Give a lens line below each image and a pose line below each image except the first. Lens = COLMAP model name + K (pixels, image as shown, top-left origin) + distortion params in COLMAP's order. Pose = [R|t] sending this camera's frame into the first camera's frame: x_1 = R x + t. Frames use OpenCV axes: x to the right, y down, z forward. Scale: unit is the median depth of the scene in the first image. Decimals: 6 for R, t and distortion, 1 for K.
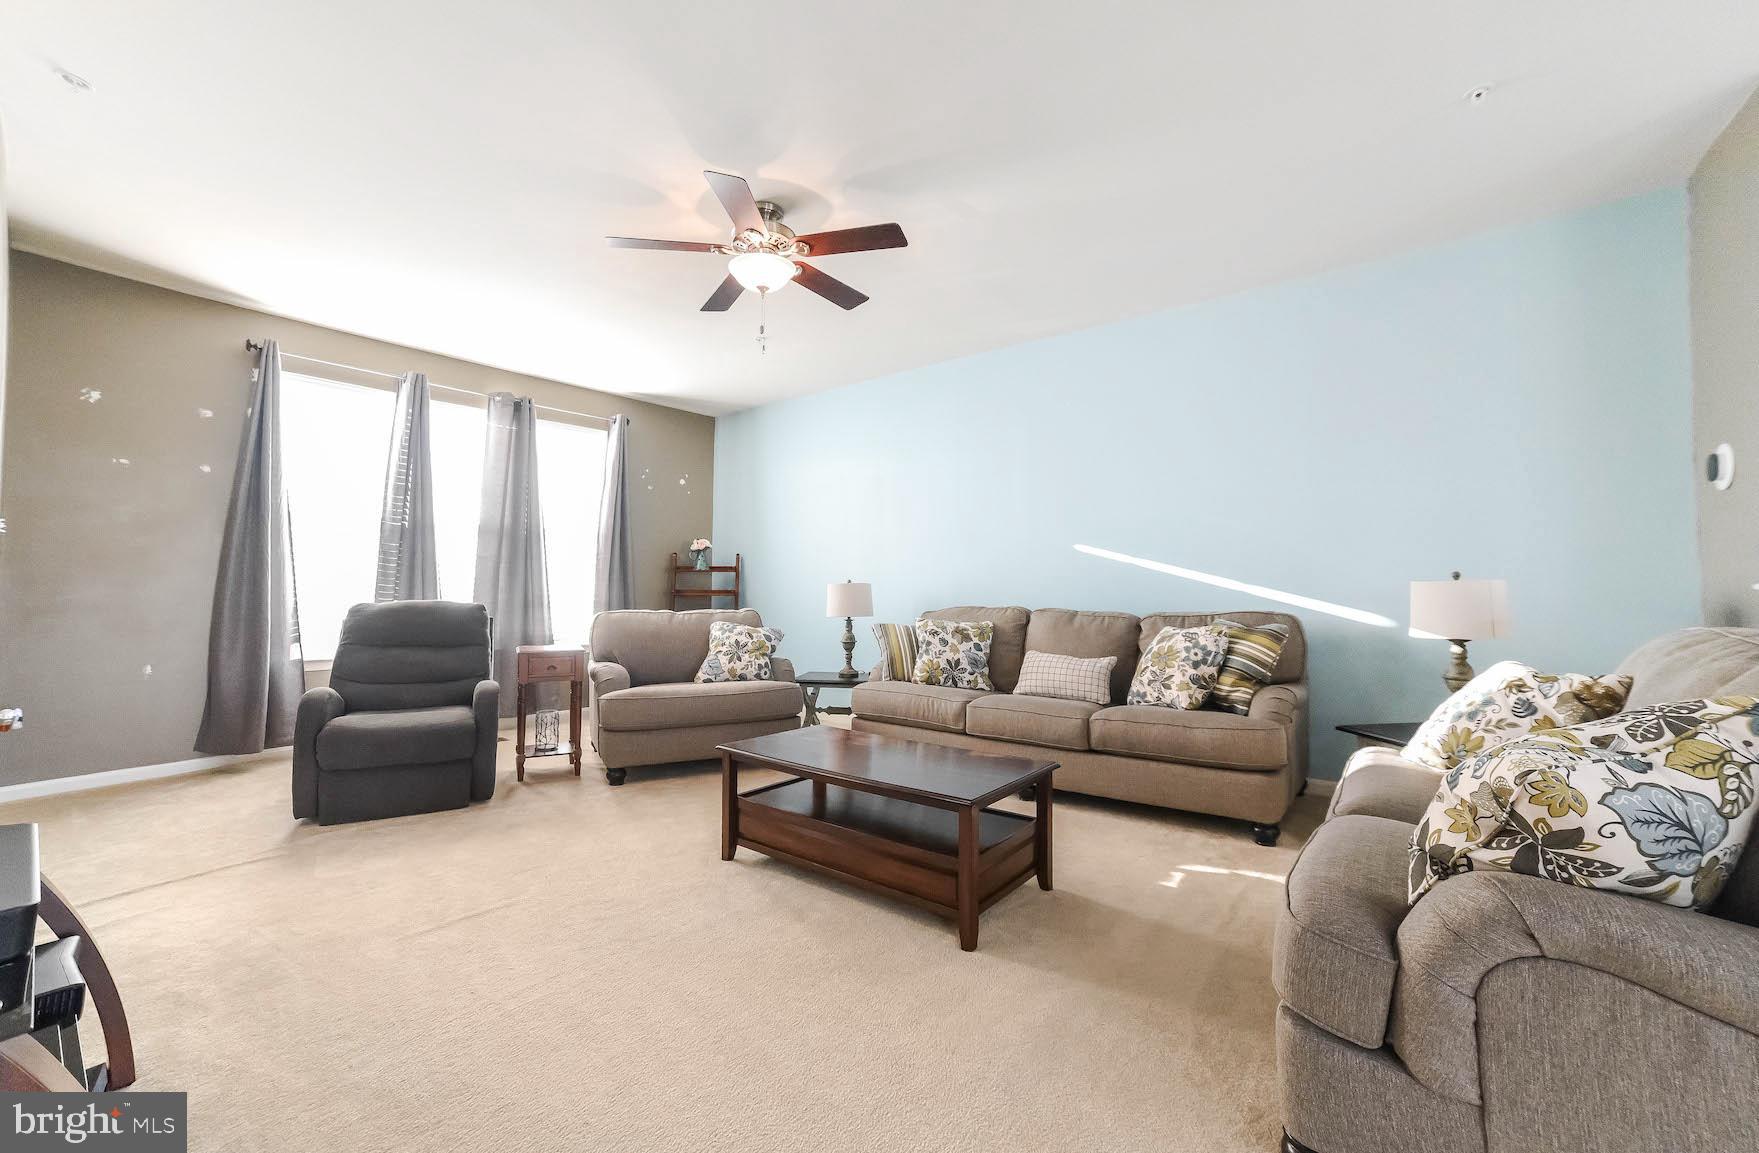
lens RADIAL K [[745.8, 0, 879.5], [0, 745.8, 576.5], [0, 0, 1]] dist [-0.000308, -0.000012]
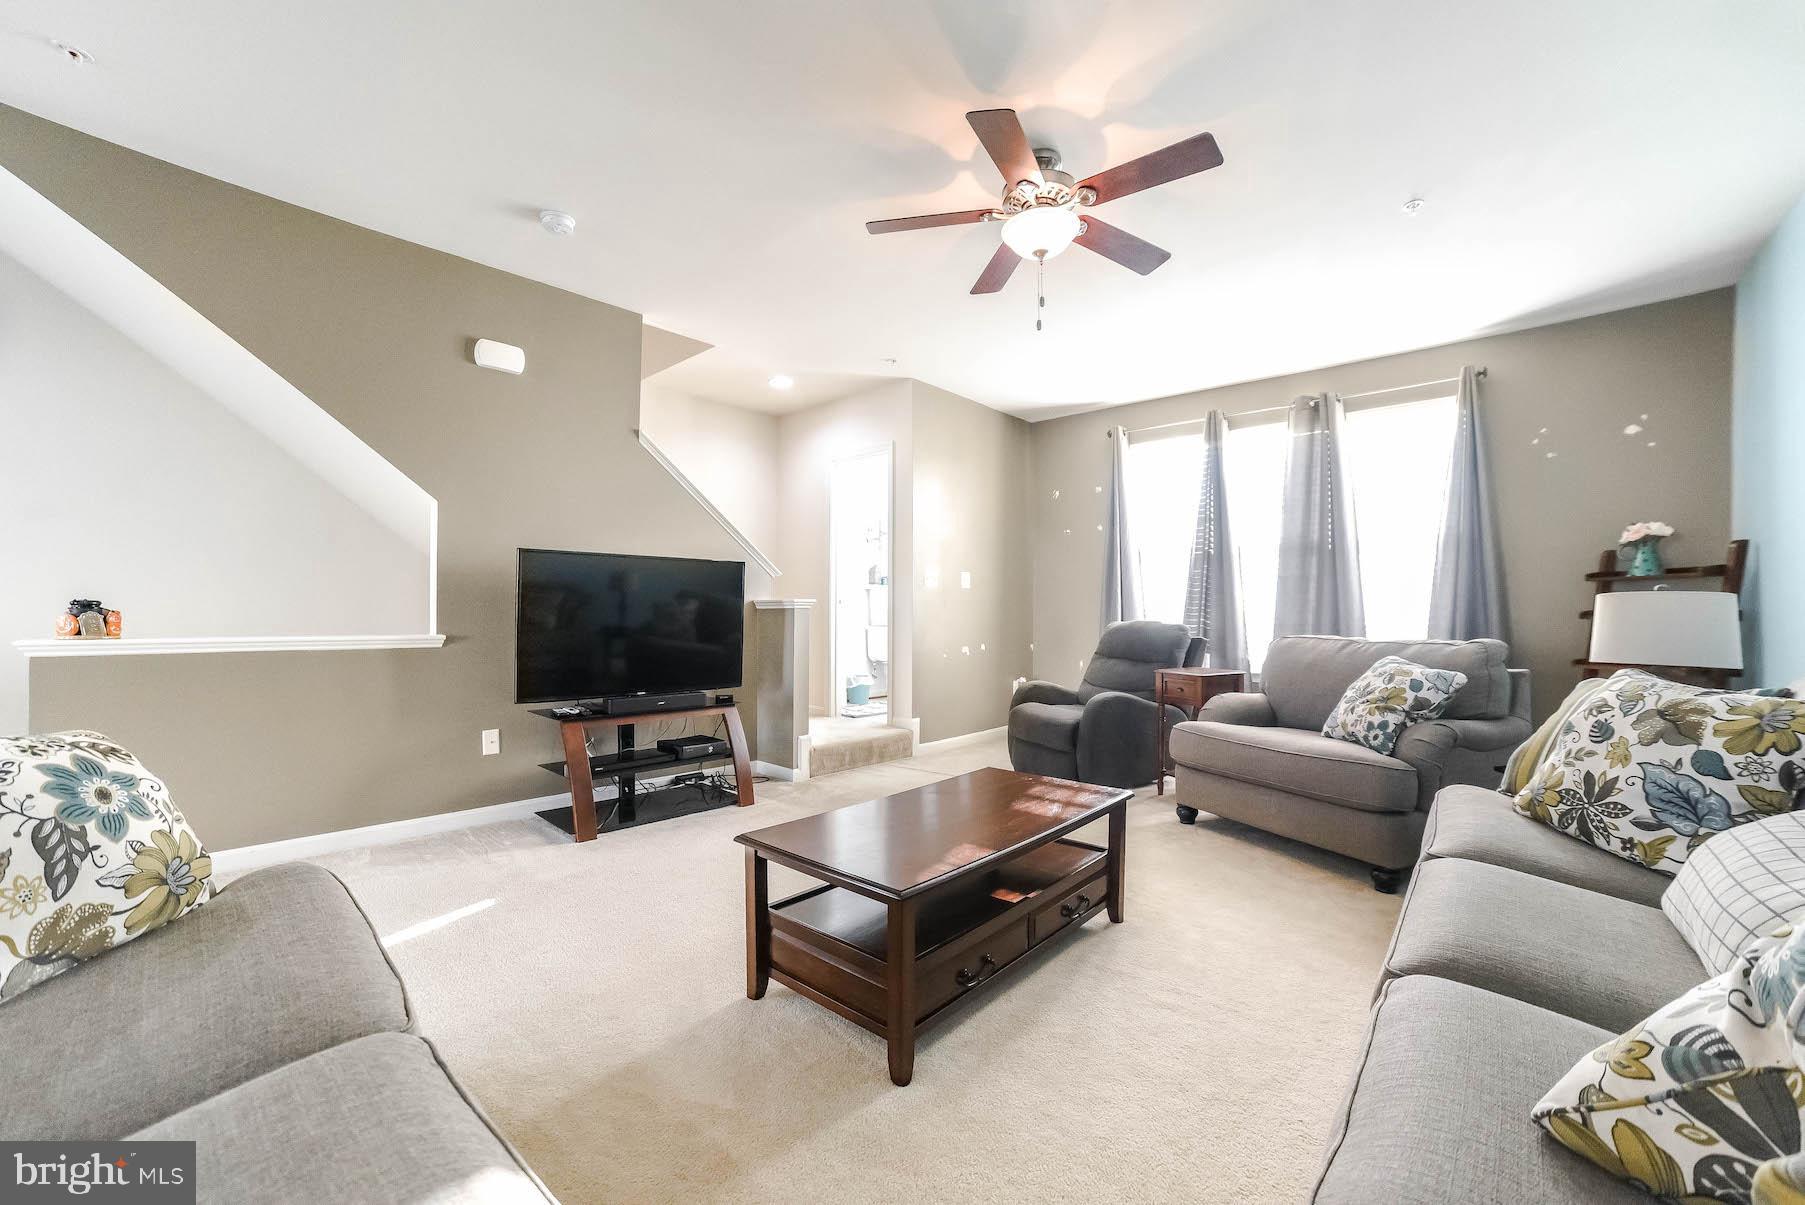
lens RADIAL K [[720.7, 0, 901.3], [0, 720.7, 635.3], [0, 0, 1]] dist [0.000107, 0.000052]
pose [[-0.048541, 0.032327, -0.998298, 0.472433], [0.010580, 0.999437, 0.031850, 0.017815], [0.998765, -0.009016, -0.048856, 0.607552]]
